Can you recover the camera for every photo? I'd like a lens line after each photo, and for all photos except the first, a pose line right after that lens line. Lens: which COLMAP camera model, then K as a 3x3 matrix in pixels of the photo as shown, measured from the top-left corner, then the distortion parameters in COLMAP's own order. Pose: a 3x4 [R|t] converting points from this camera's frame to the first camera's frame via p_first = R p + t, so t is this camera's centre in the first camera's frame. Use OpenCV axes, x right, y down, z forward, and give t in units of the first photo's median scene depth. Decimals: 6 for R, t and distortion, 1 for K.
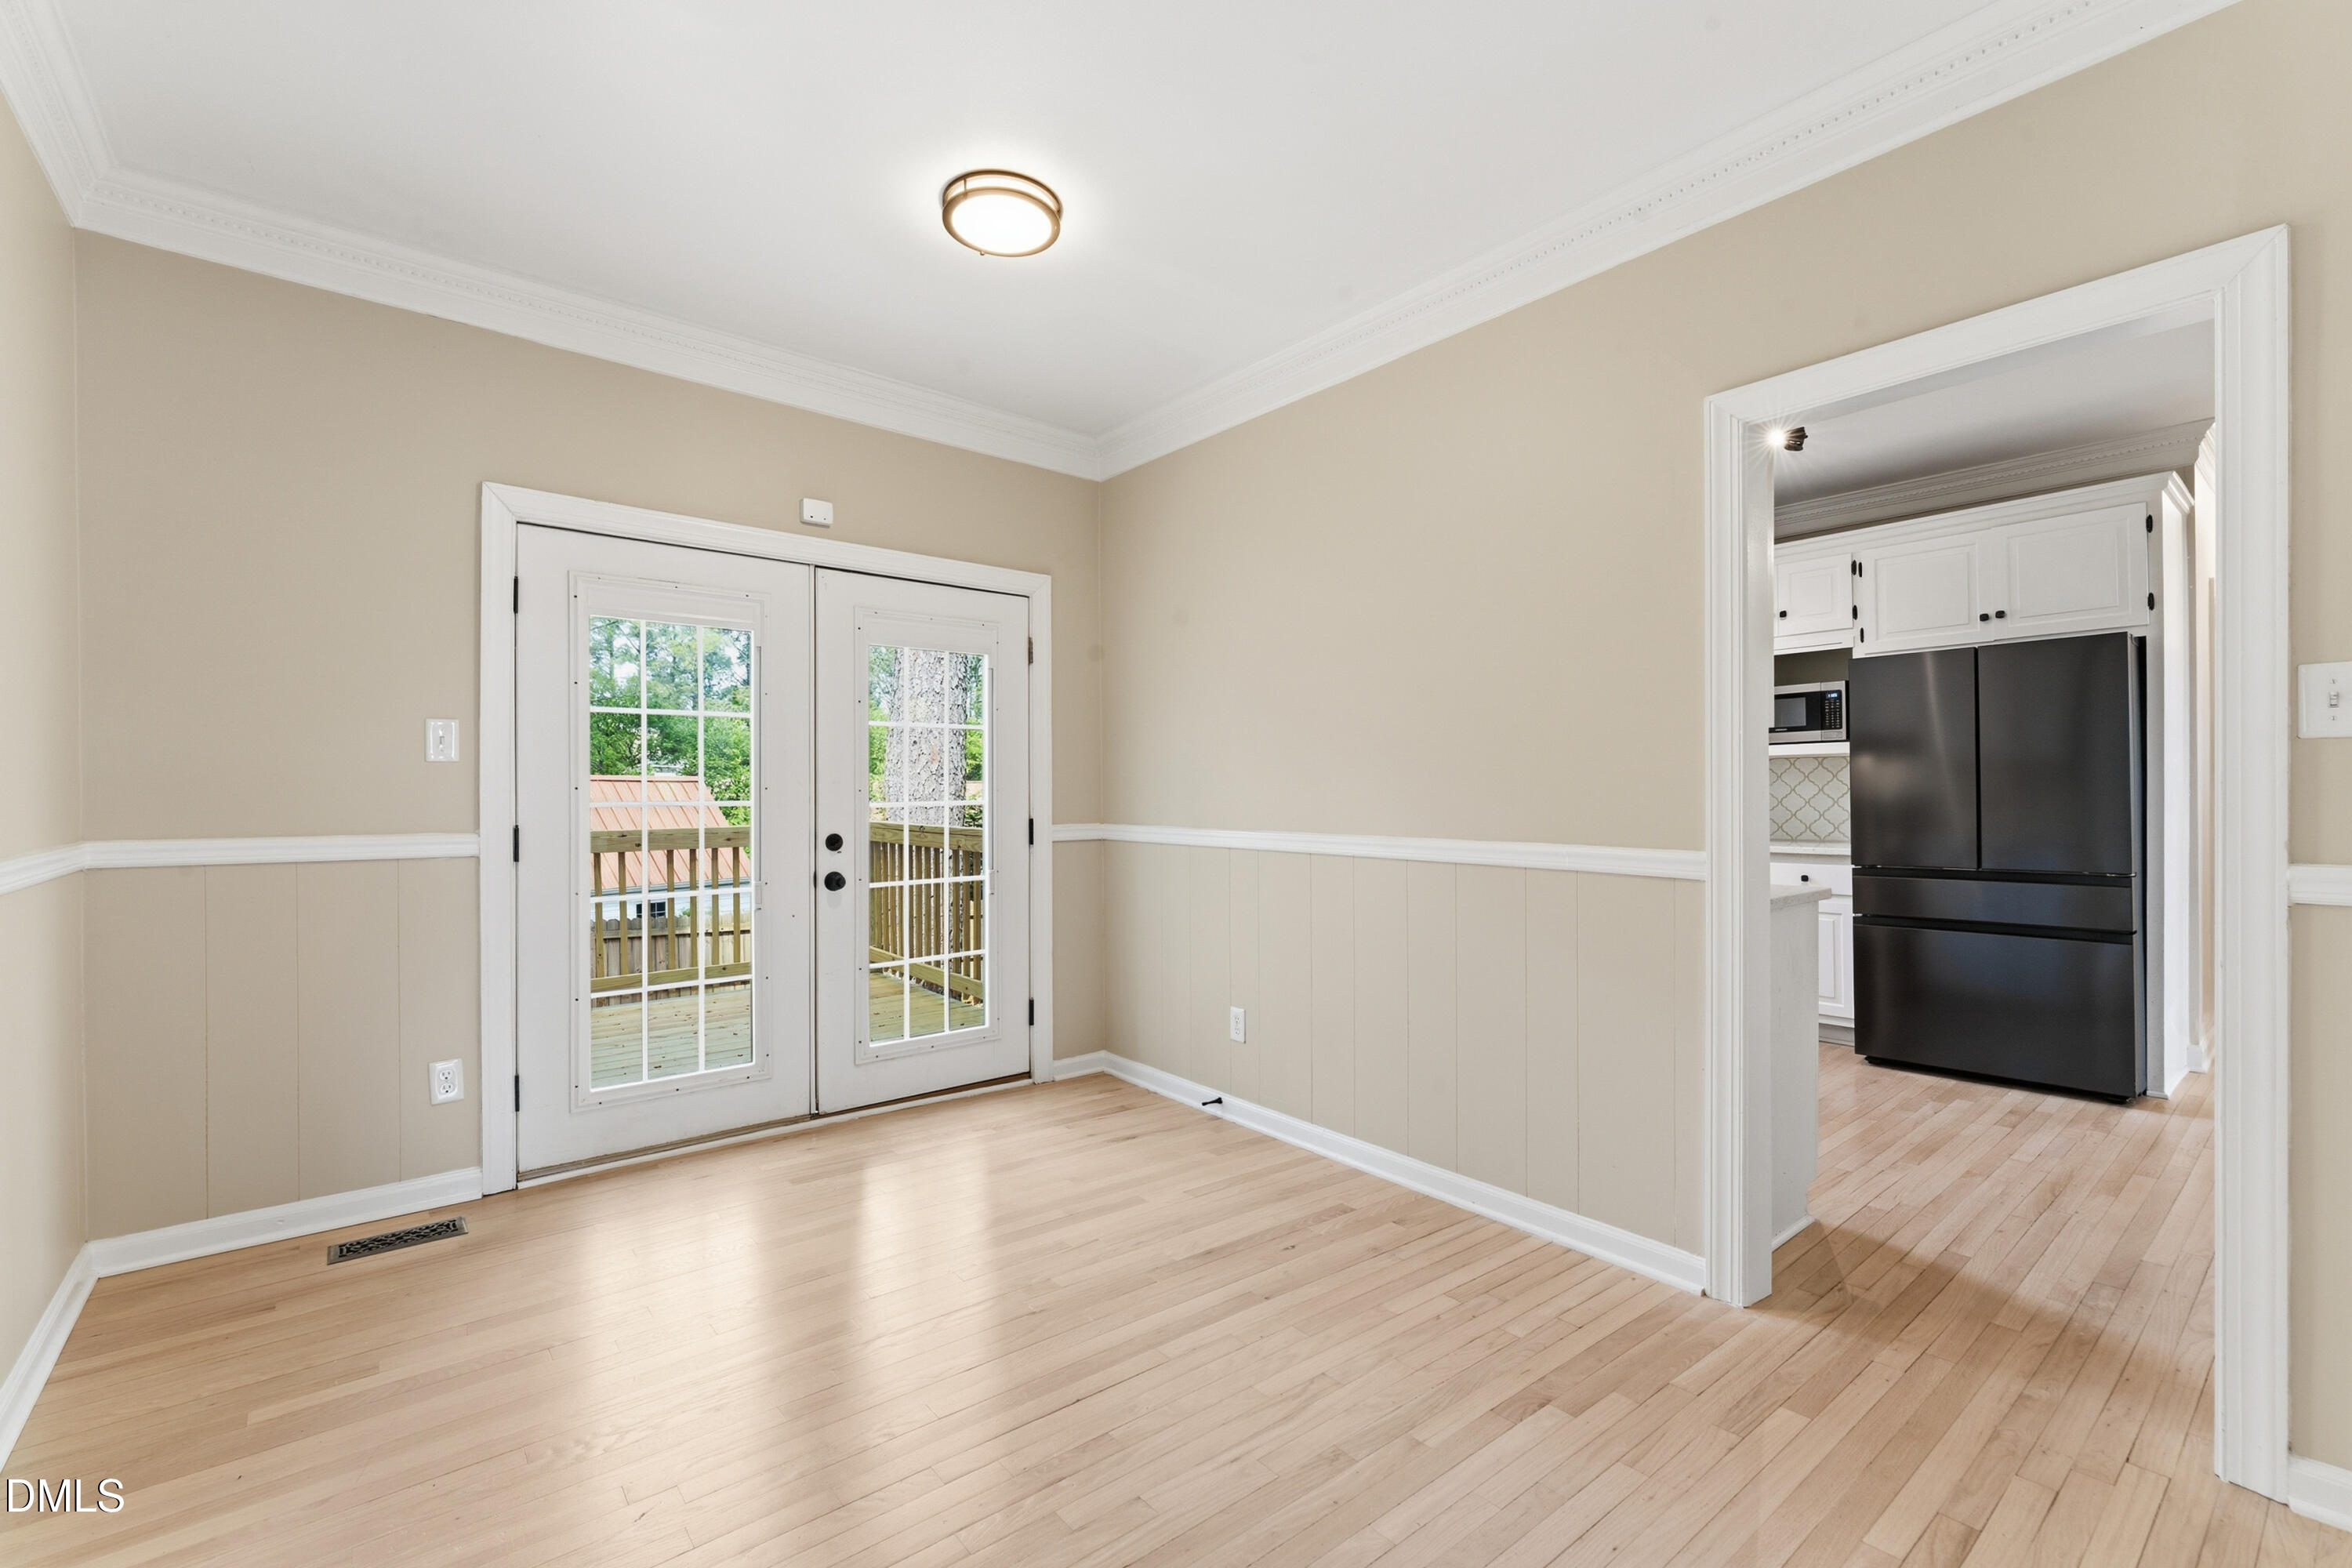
lens RADIAL K [[1018.6, 0, 1177.2], [0, 1018.6, 792.1], [0, 0, 1]] dist [-0.005456, 0.000862]
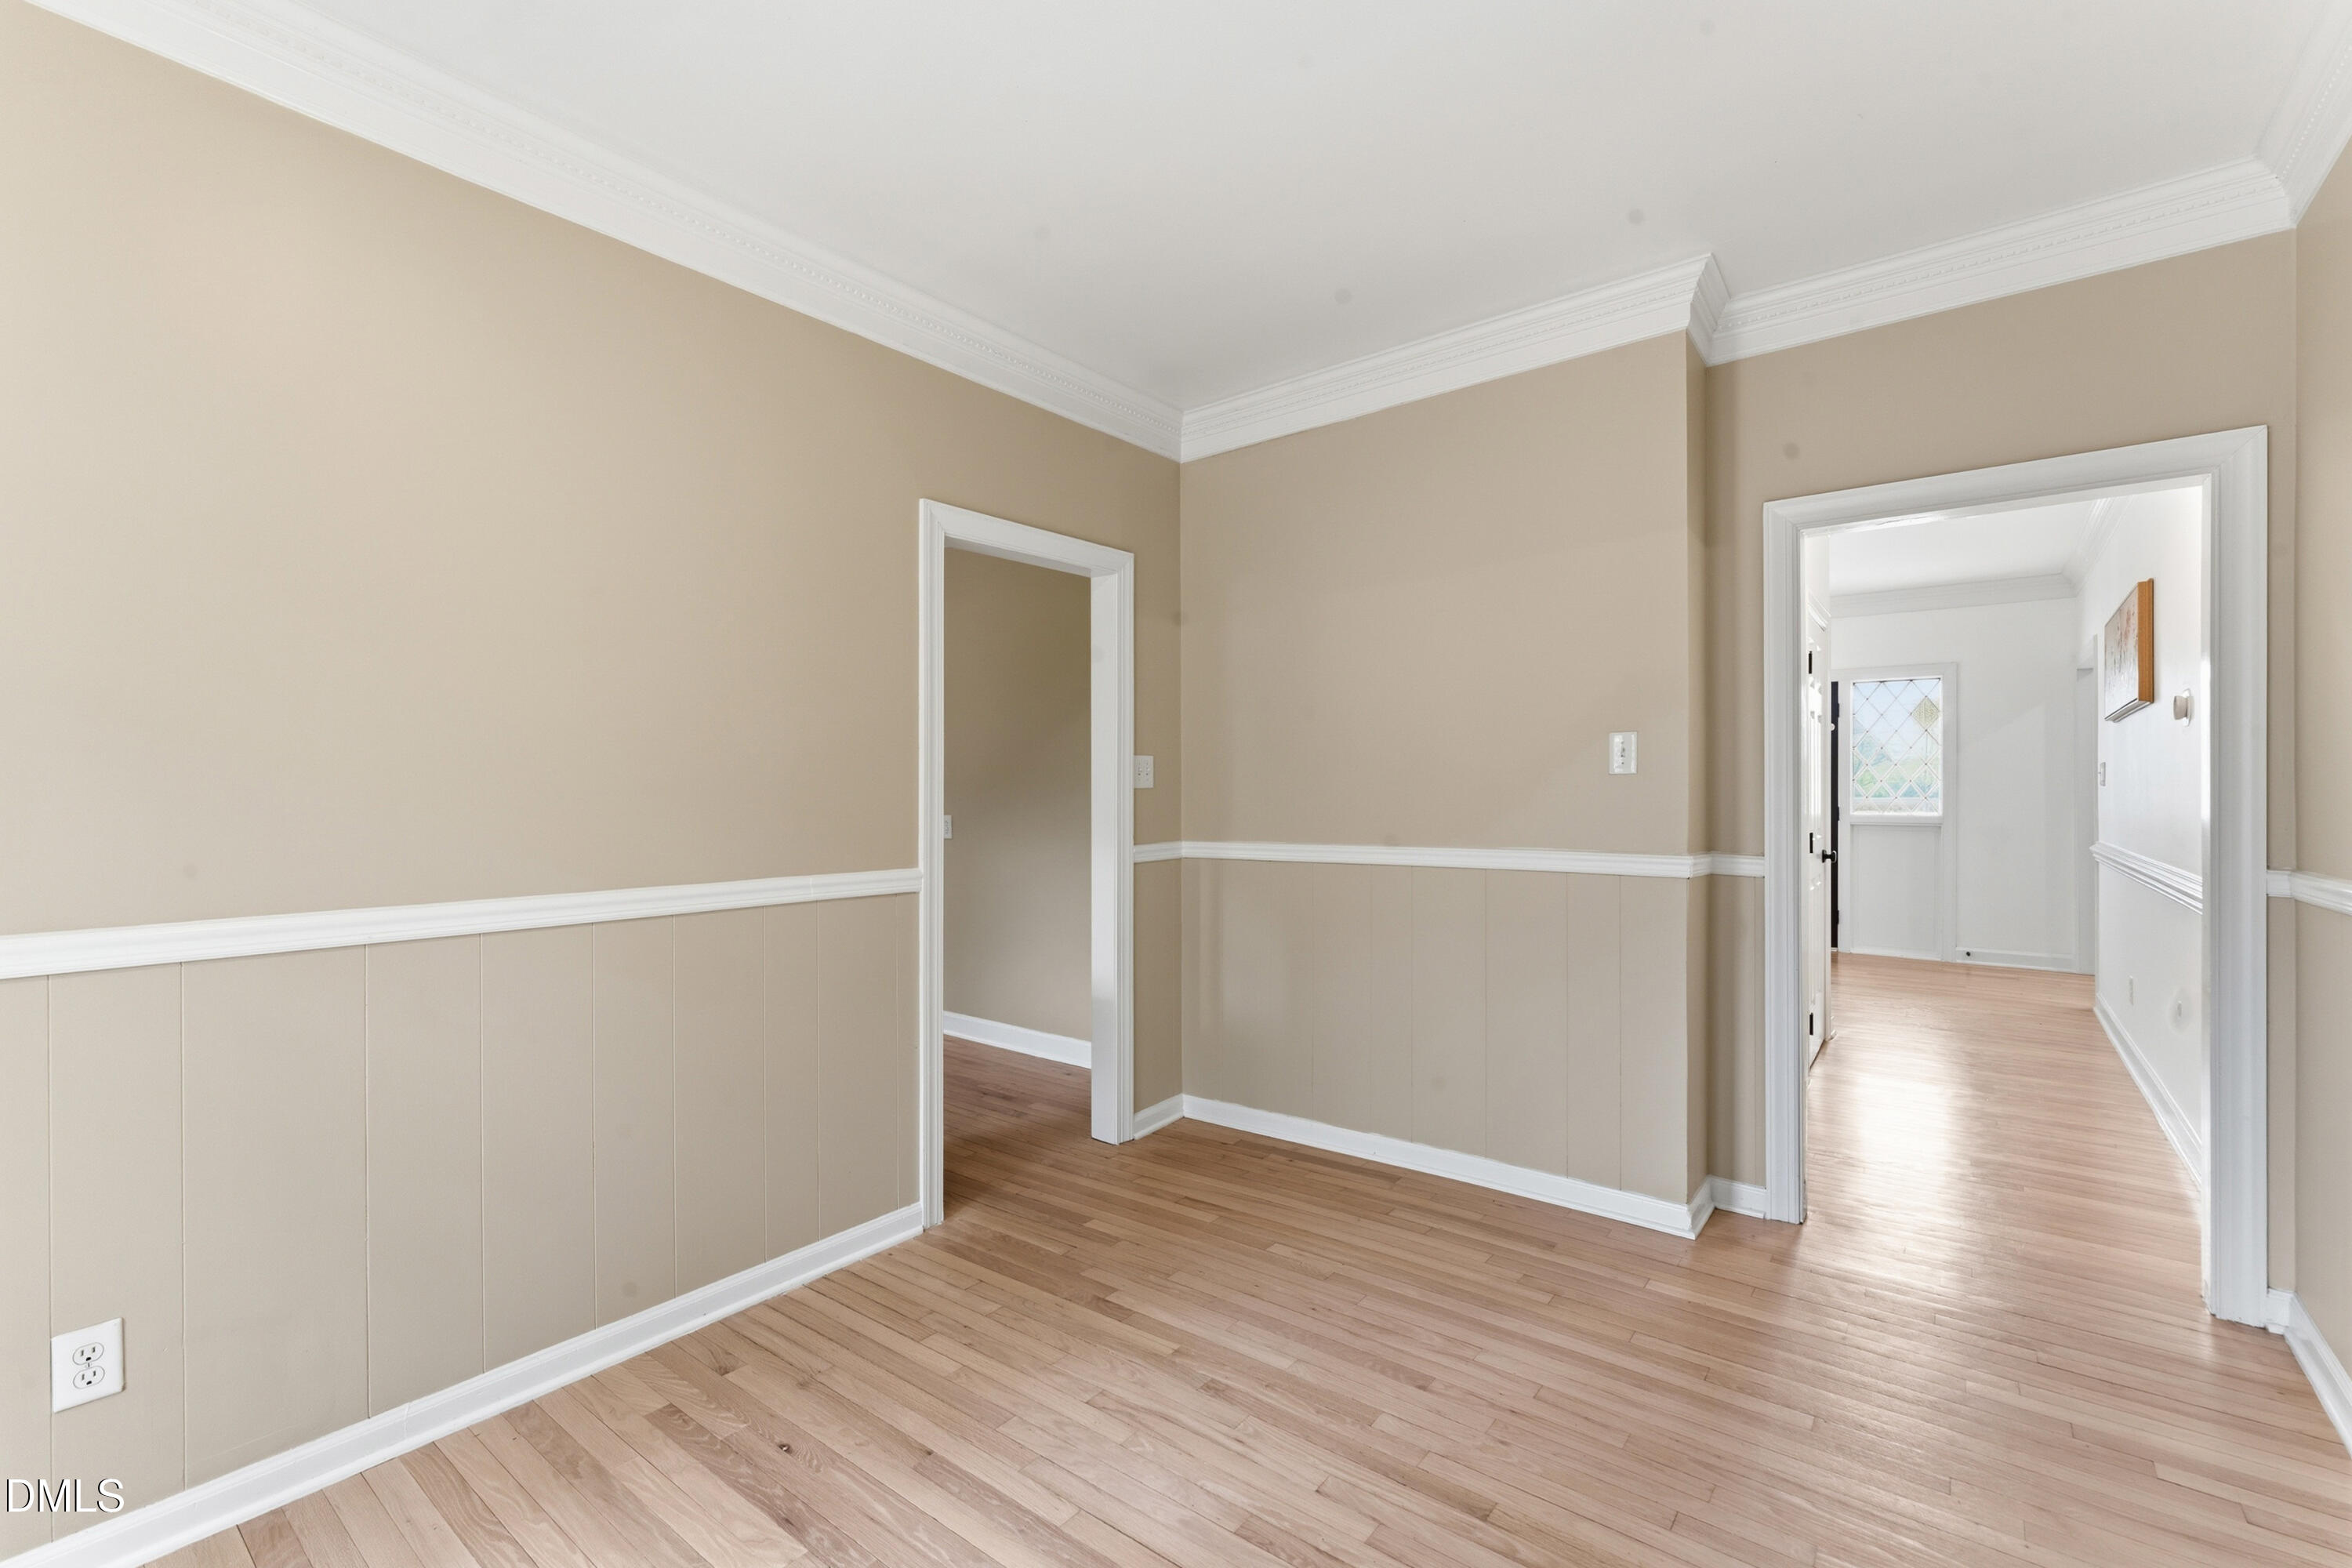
lens RADIAL K [[1002.7, 0, 1178.8], [0, 1002.7, 785.5], [0, 0, 1]] dist [-0.003796, -0.000680]
pose [[-0.218546, 0.005895, 0.975809, -0.638539], [0.005798, 0.999972, -0.004742, -0.030464], [-0.975809, 0.004622, -0.218574, 0.837837]]
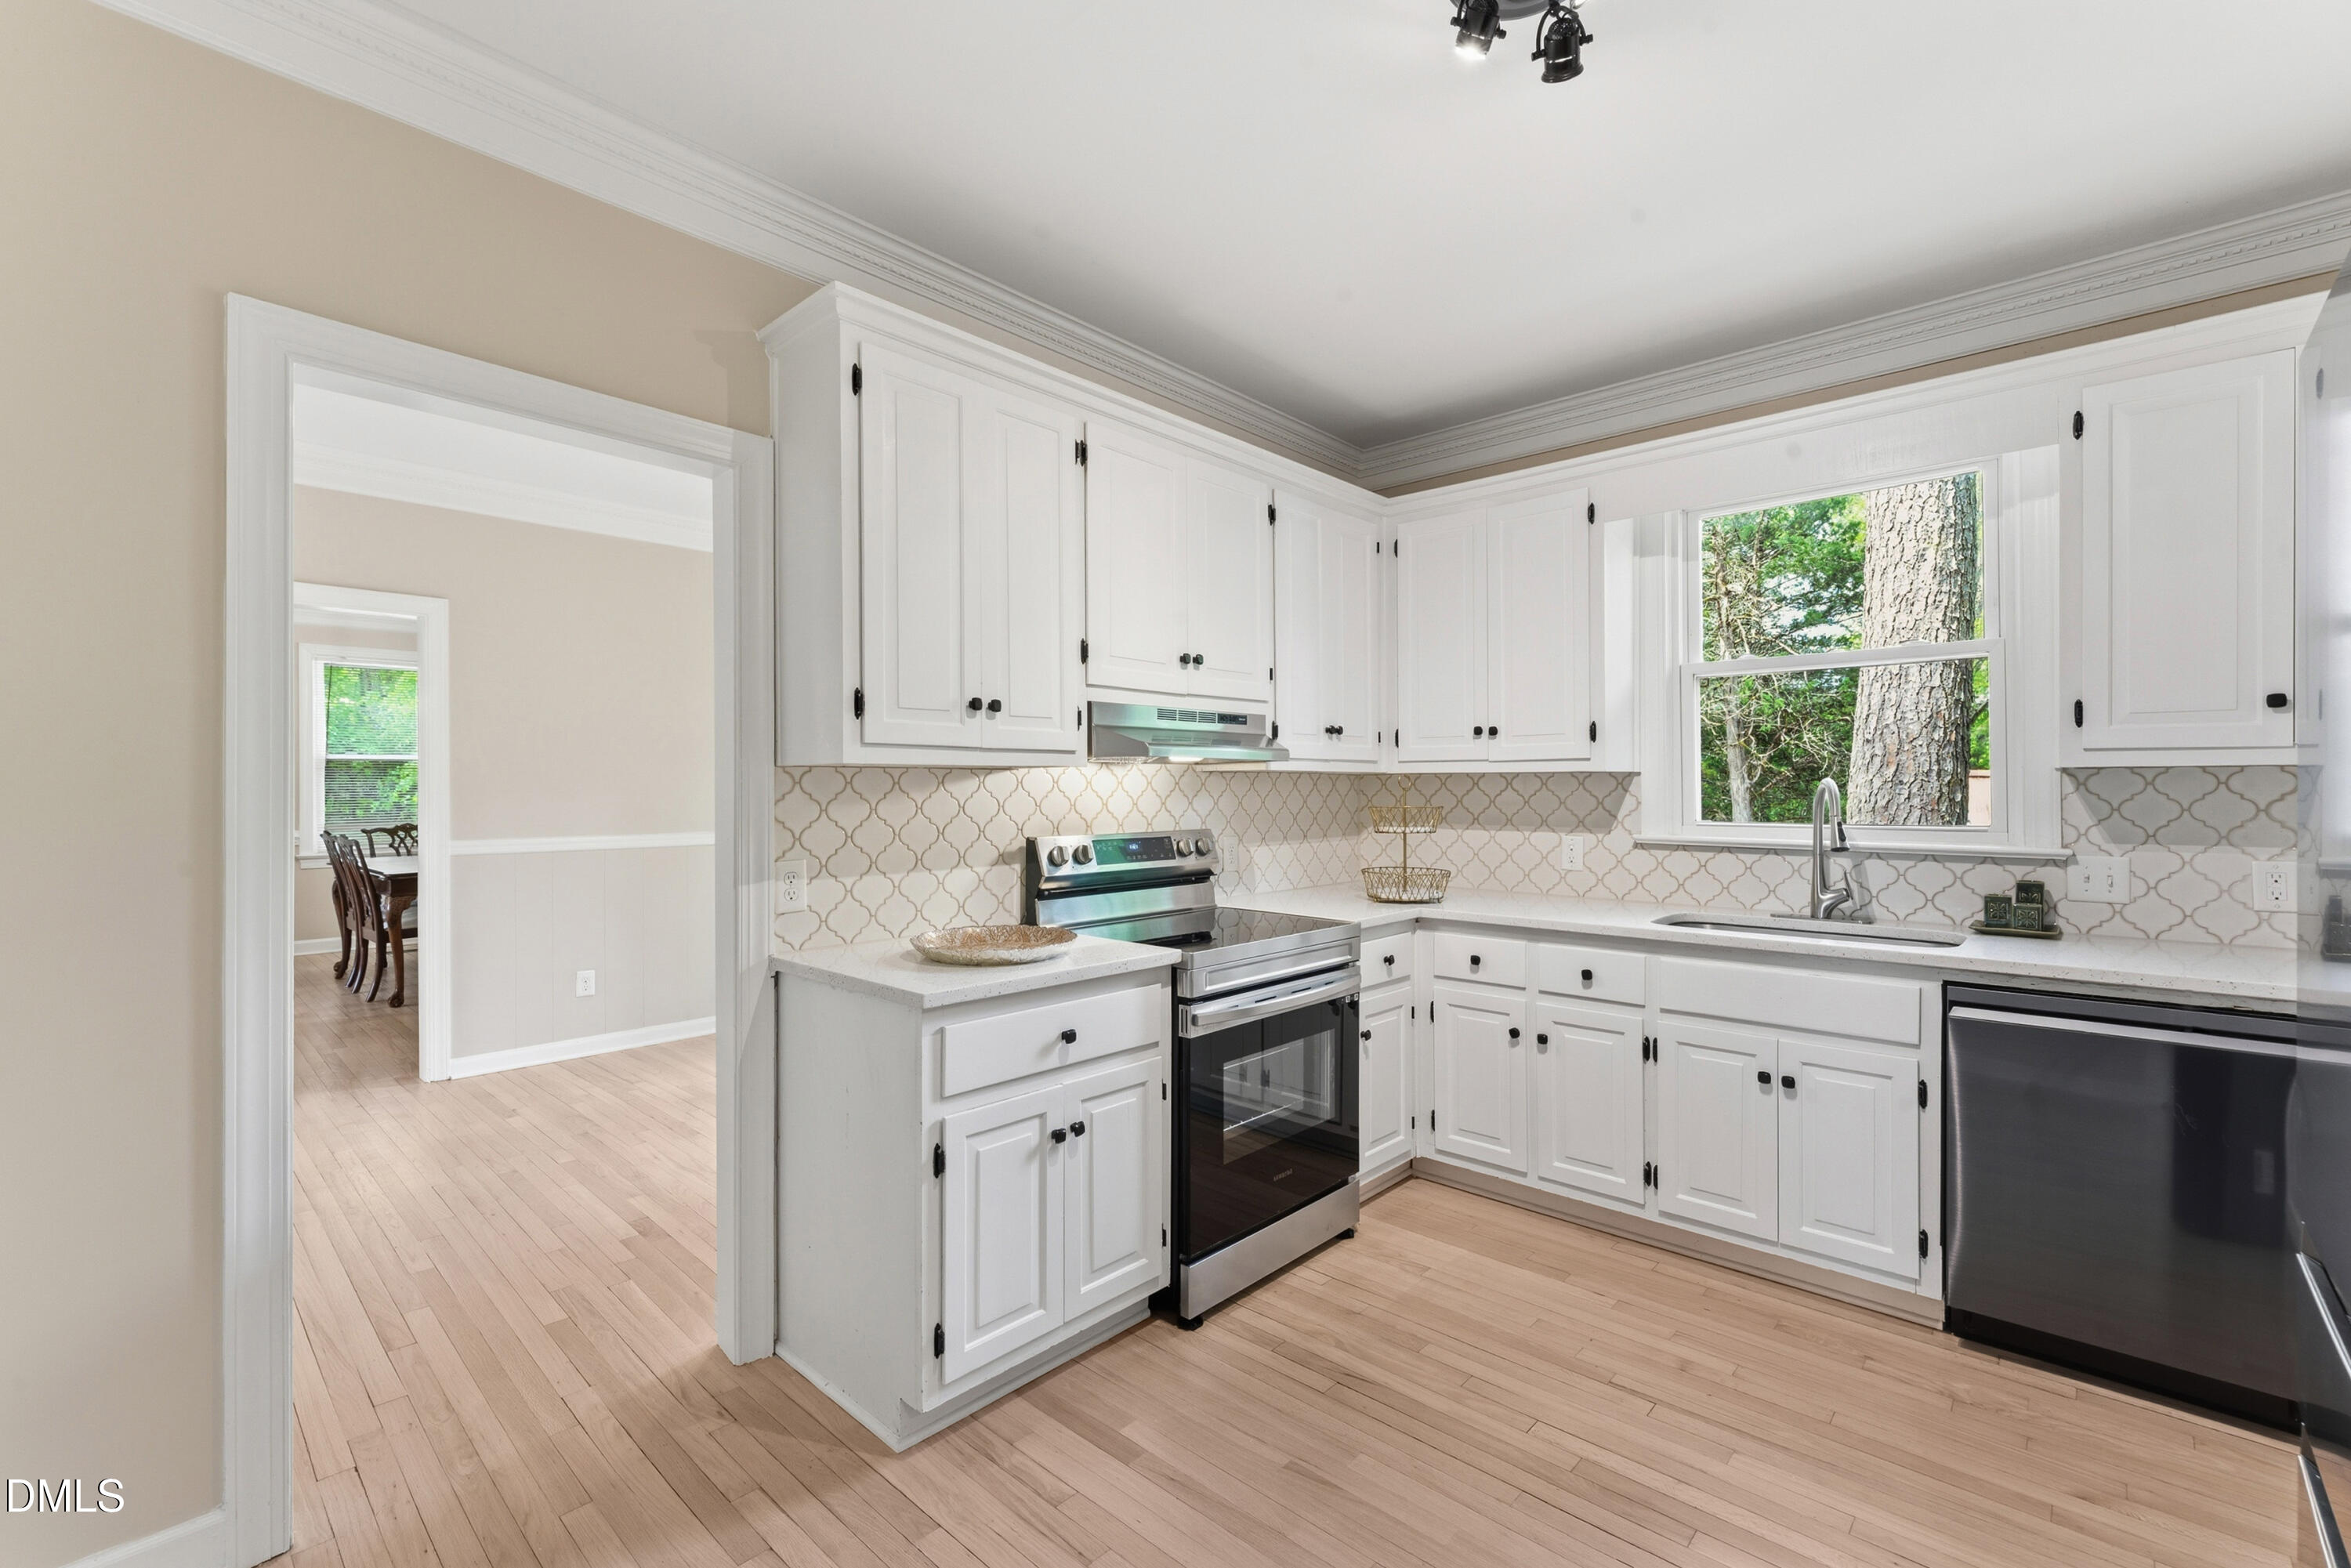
lens RADIAL K [[1002.3, 0, 1172.4], [0, 1002.3, 786.0], [0, 0, 1]] dist [-0.003796, -0.000680]
pose [[0.134654, -0.003251, -0.990887, 1.372739], [0.000756, 0.999995, -0.003178, -0.038539], [0.990892, -0.000321, 0.134656, 1.119618]]
